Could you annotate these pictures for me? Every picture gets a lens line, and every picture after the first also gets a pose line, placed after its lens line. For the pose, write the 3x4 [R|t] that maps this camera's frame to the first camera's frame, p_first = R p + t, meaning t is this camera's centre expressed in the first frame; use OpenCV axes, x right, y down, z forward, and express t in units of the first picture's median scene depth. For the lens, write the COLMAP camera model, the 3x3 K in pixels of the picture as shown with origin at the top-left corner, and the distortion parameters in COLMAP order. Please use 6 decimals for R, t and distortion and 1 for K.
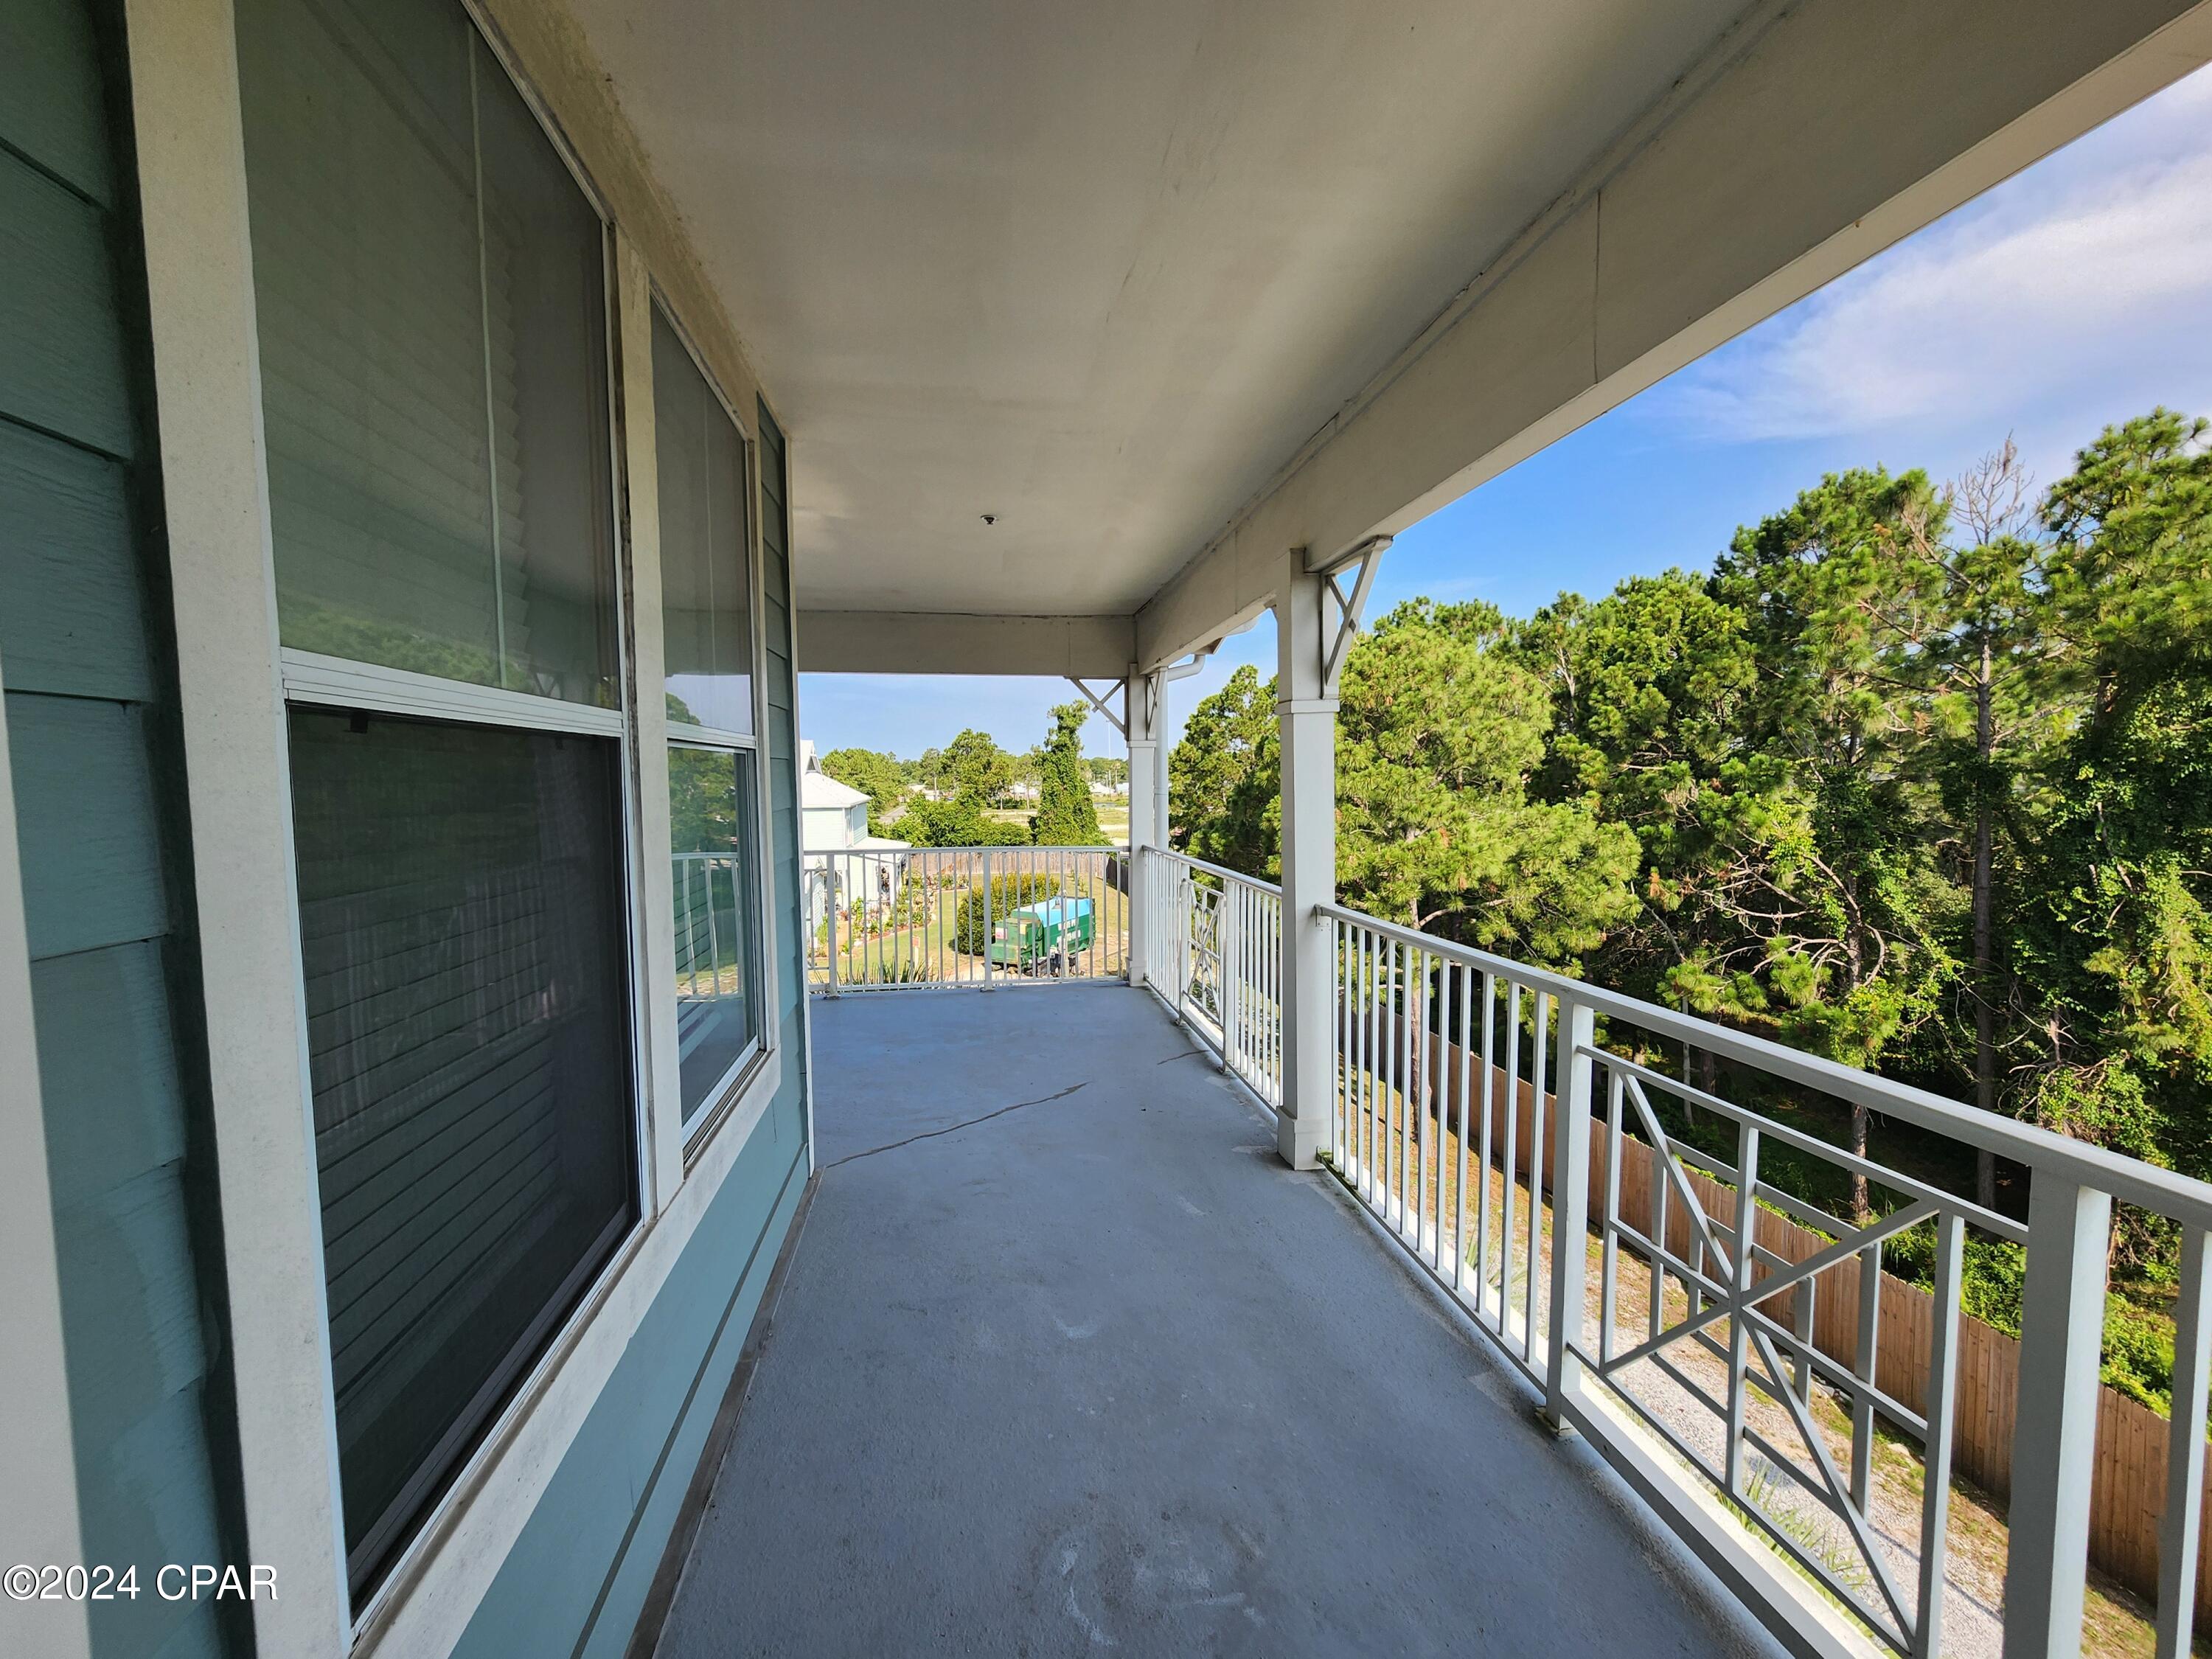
lens RADIAL K [[908.4, 0, 1098.5], [0, 908.4, 839.0], [0, 0, 1]] dist [0.000403, 0.000898]
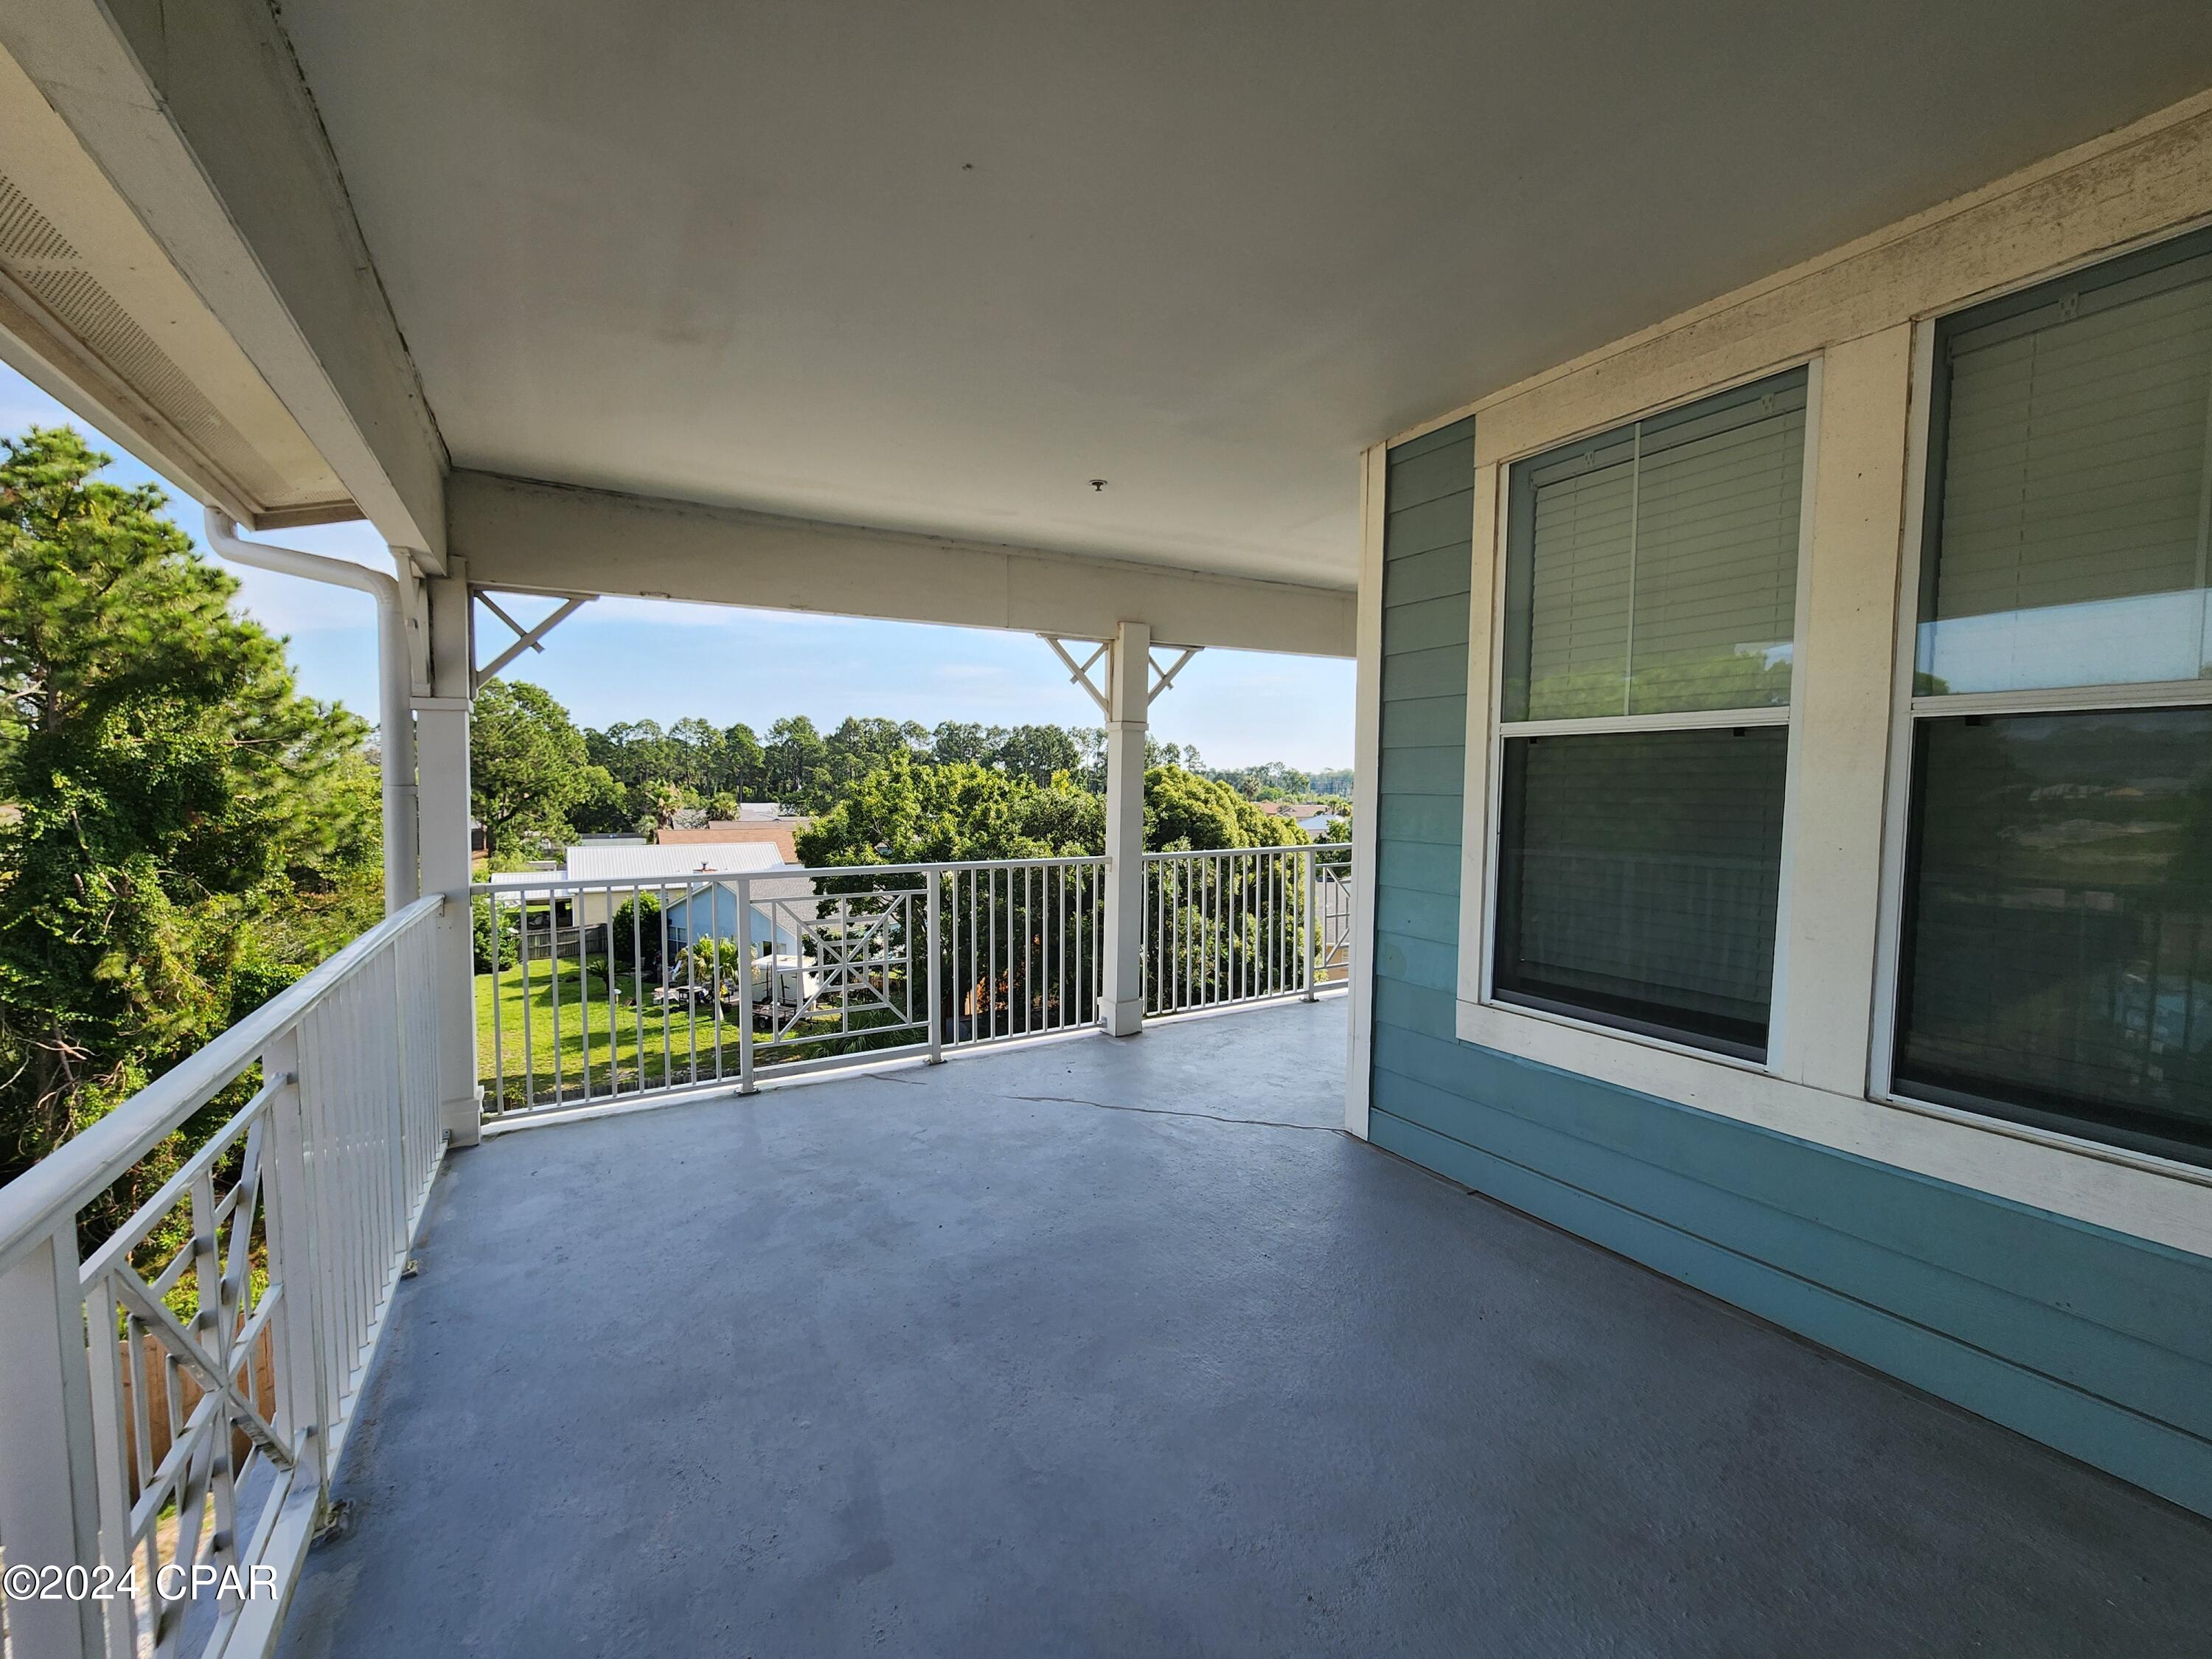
lens RADIAL K [[908.4, 0, 1098.5], [0, 908.4, 839.0], [0, 0, 1]] dist [0.000403, 0.000898]
pose [[-0.365069, -0.048272, 0.929728, -0.229525], [0.068781, 0.994527, 0.078644, -0.010859], [-0.928436, 0.092658, -0.359751, 0.329443]]
